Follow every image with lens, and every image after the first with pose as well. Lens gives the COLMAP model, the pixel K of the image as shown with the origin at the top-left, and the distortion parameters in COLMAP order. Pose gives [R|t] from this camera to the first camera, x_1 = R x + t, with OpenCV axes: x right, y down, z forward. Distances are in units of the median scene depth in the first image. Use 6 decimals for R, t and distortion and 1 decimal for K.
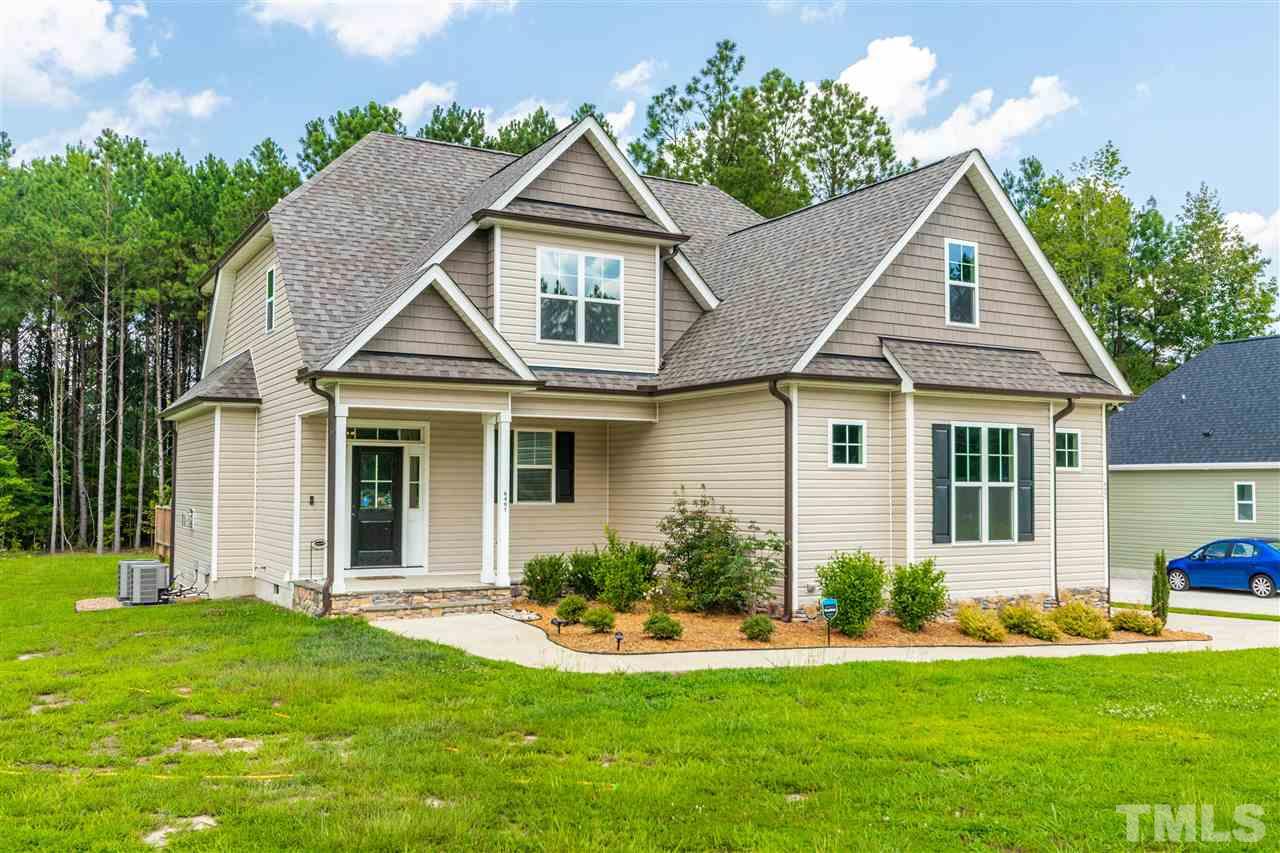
lens RADIAL K [[1130.8, 0, 646.5], [0, 1130.8, 426.6], [0, 0, 1]] dist [-0.000612, -0.012723]
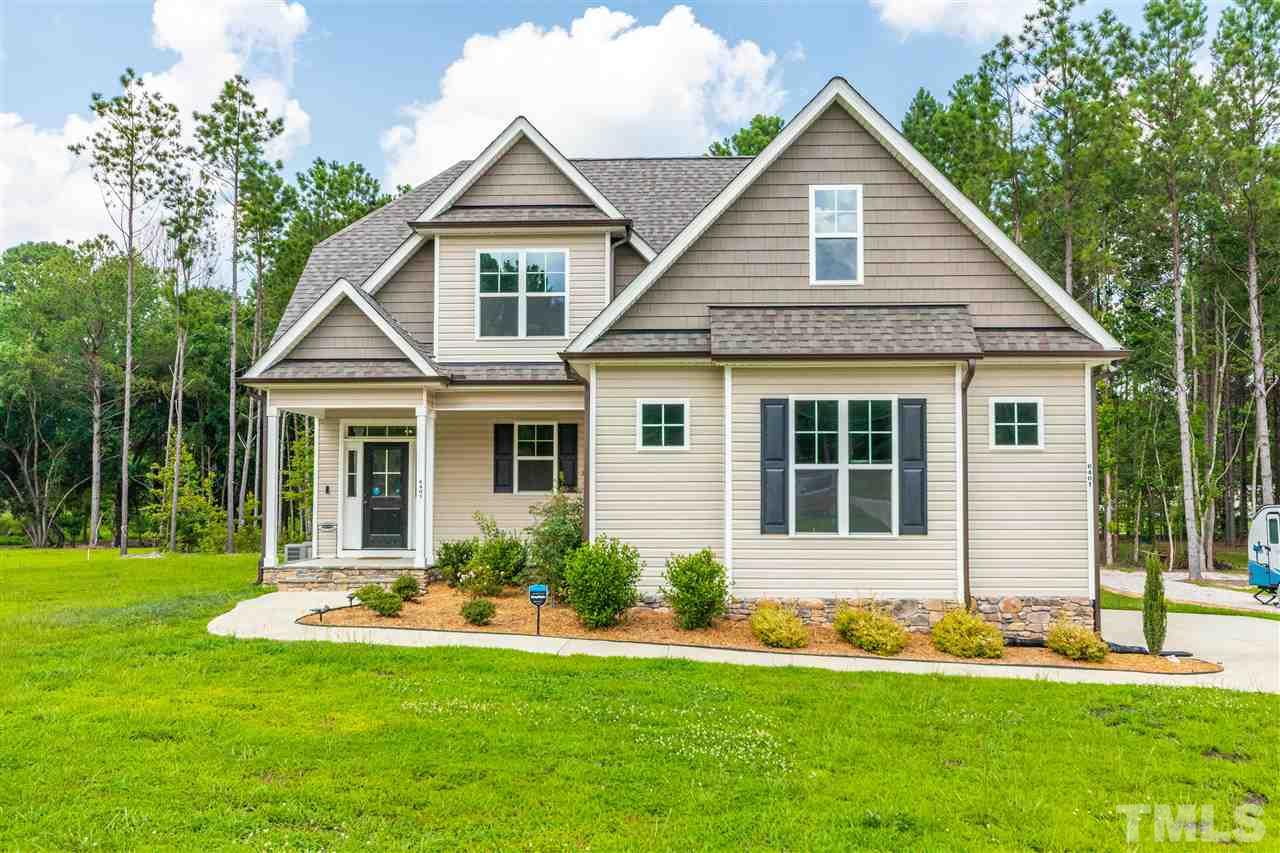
lens RADIAL K [[1130.8, 0, 643.9], [0, 1130.8, 430.7], [0, 0, 1]] dist [-0.000612, -0.012723]
pose [[0.843401, -0.032199, -0.536319, 0.633793], [0.031139, 0.999454, -0.011035, 0.028605], [0.536381, -0.007393, 0.843943, 0.199175]]
